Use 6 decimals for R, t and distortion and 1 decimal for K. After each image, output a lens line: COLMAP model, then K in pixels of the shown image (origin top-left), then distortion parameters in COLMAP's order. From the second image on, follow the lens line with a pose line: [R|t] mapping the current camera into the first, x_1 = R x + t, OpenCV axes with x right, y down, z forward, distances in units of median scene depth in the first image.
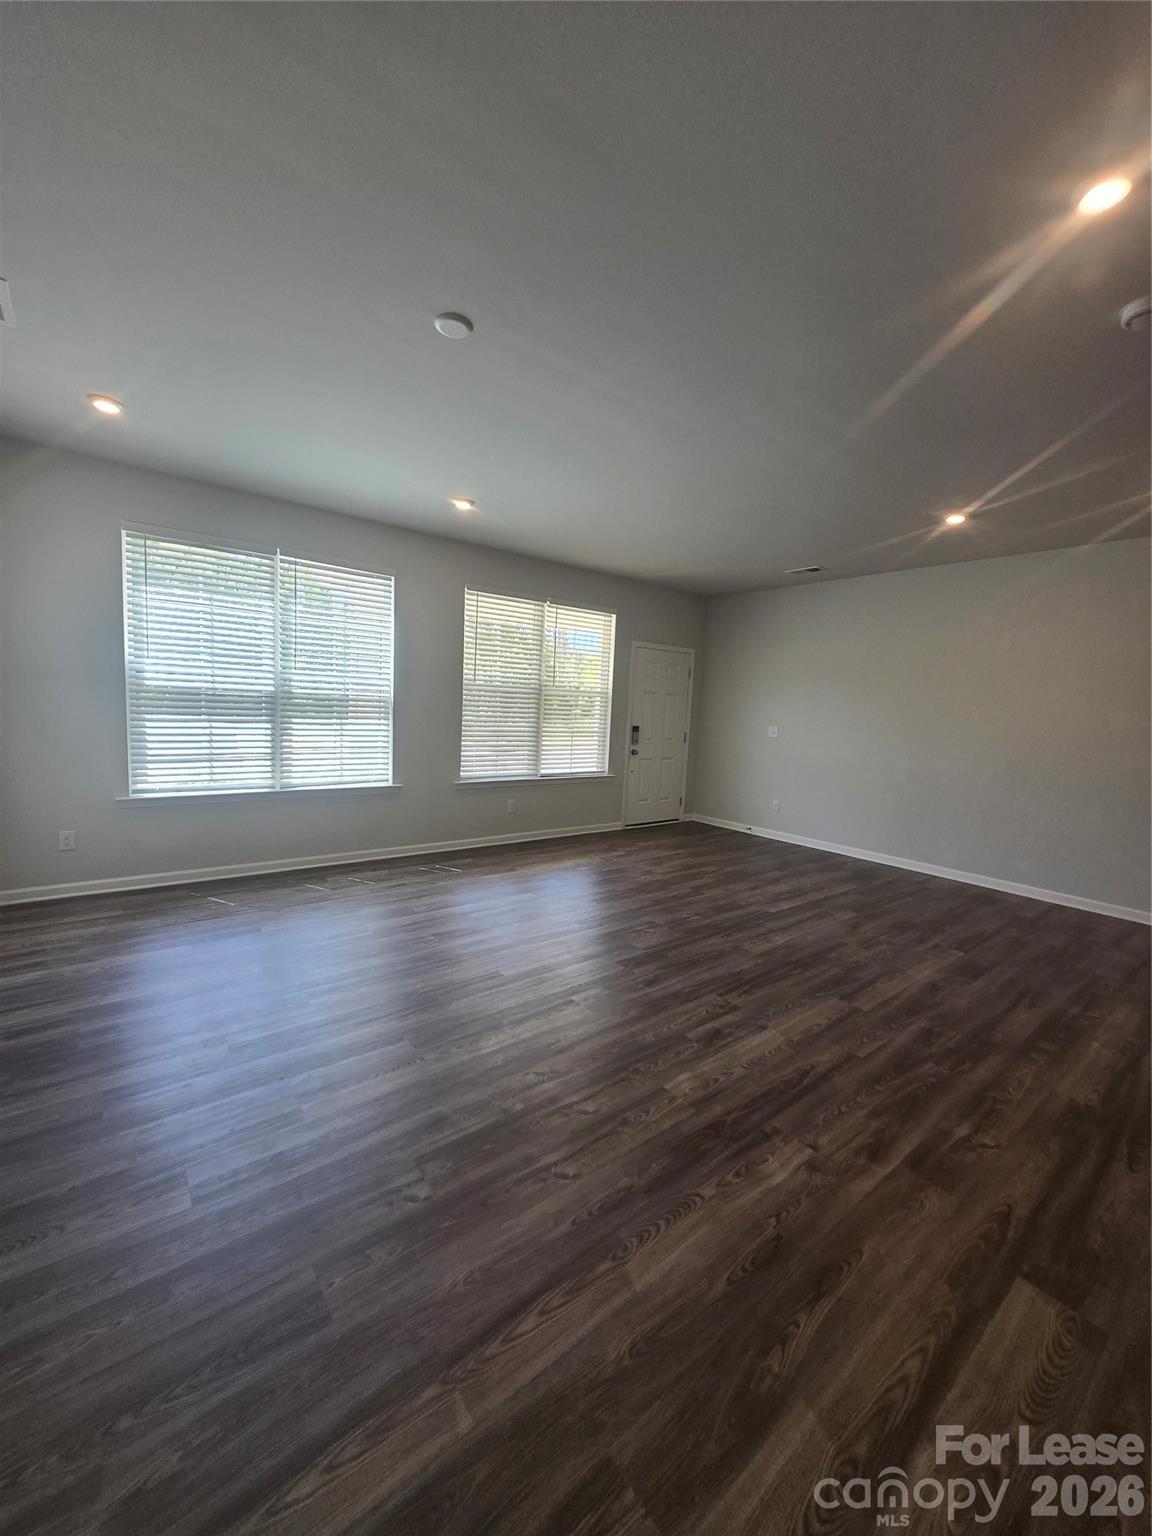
lens RADIAL K [[607.3, 0, 572.7], [0, 607.3, 763.9], [0, 0, 1]] dist [-0.002886, -0.000178]
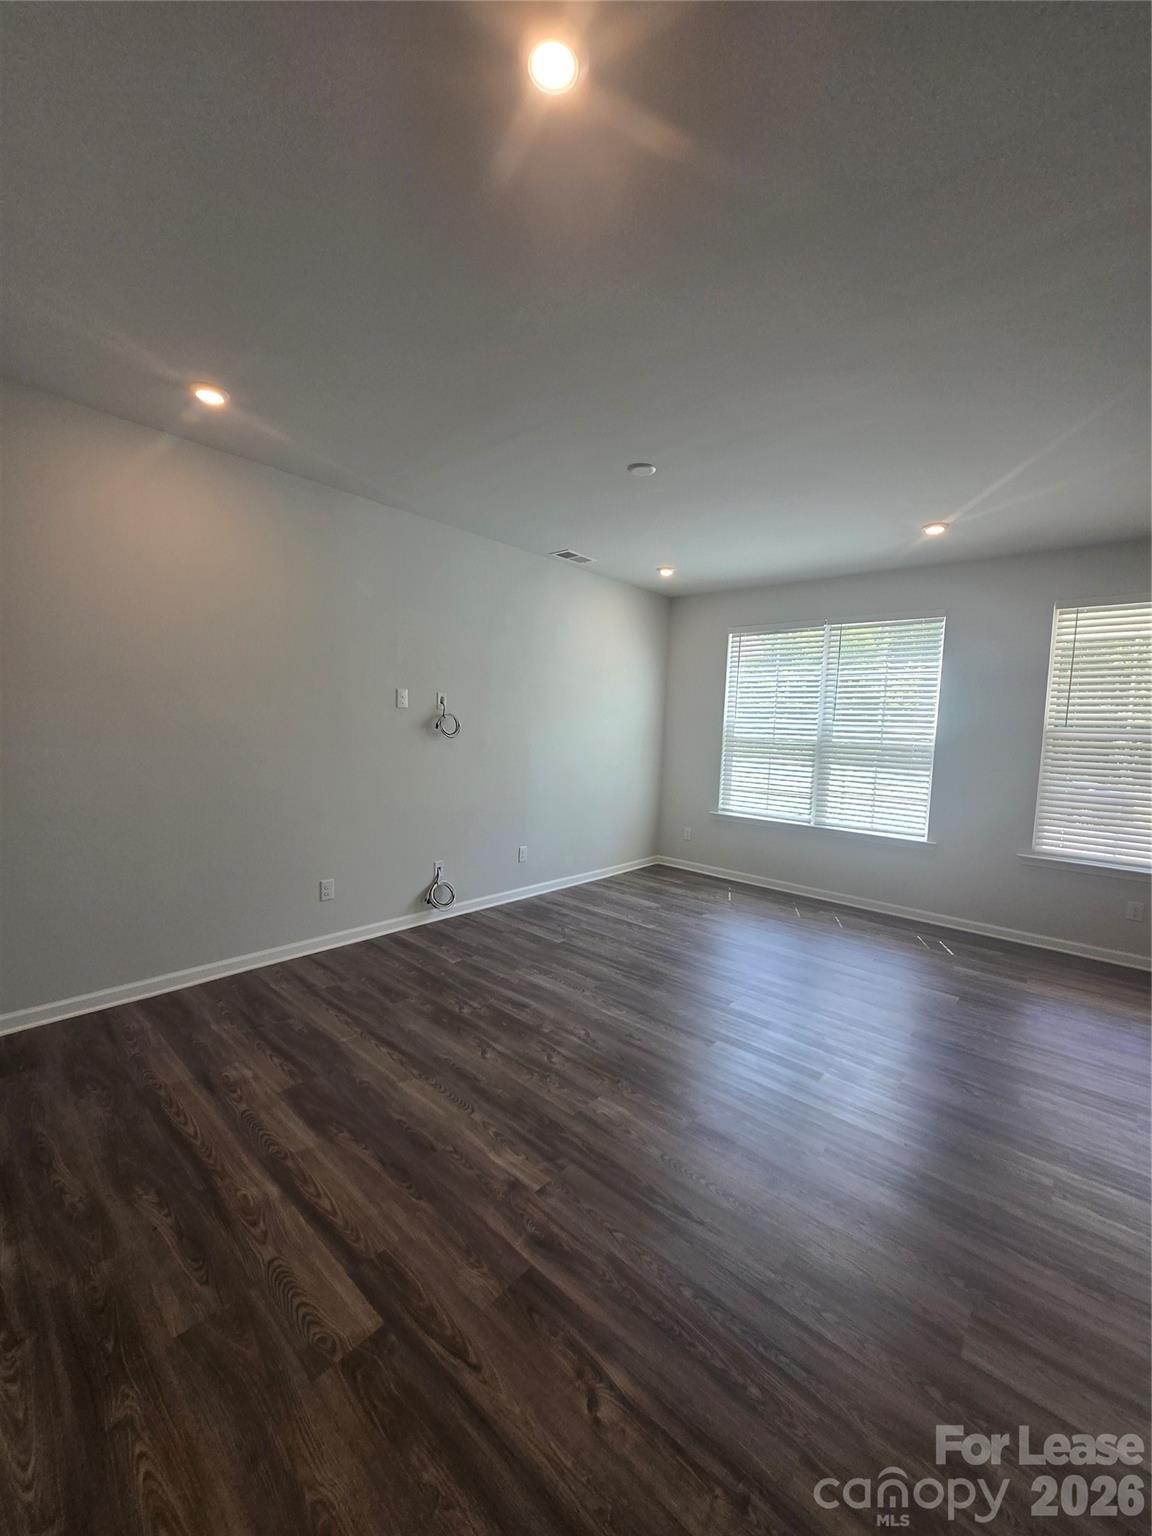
lens RADIAL K [[607.3, 0, 572.7], [0, 607.3, 763.9], [0, 0, 1]] dist [-0.002886, -0.000178]
pose [[0.161353, 0.026432, -0.986543, 1.118047], [-0.126047, 0.992006, 0.005963, -0.043255], [0.978814, 0.123389, 0.163395, 0.675826]]
